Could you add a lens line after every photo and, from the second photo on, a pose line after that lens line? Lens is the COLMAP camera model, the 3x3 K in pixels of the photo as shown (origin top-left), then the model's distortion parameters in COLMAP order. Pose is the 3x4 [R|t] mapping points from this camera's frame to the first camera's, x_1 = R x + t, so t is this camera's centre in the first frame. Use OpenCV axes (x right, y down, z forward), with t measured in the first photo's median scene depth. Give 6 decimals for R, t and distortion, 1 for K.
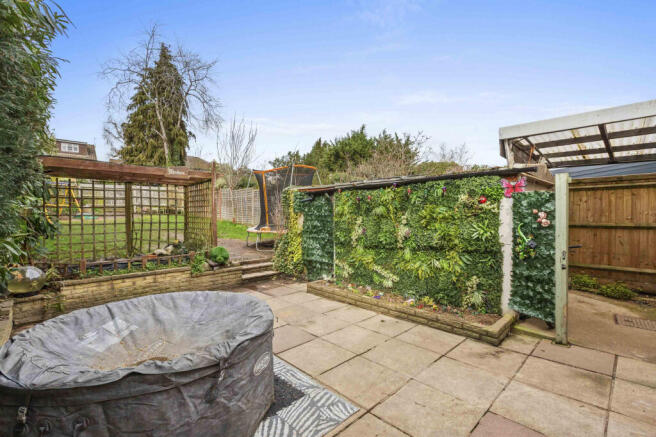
lens RADIAL K [[294.6, 0, 328.2], [0, 294.6, 217.1], [0, 0, 1]] dist [0.000051, 0.000171]
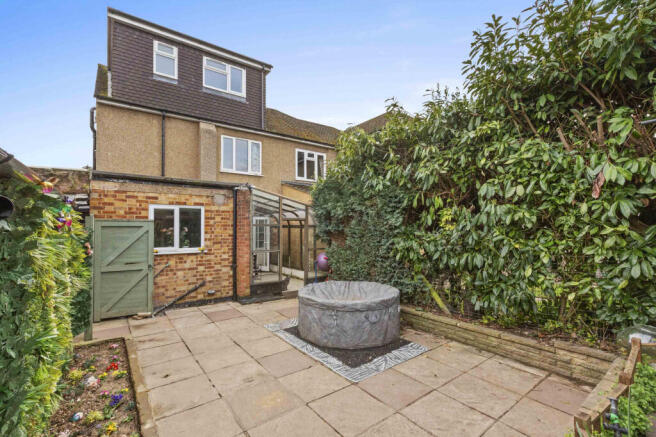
lens RADIAL K [[294.6, 0, 329.0], [0, 294.6, 220.0], [0, 0, 1]] dist [0.000051, 0.000171]
pose [[-0.992127, 0.010315, 0.124810, -0.543833], [0.009271, 0.999917, -0.008947, -0.118080], [-0.124892, -0.007720, -0.992140, 2.495264]]
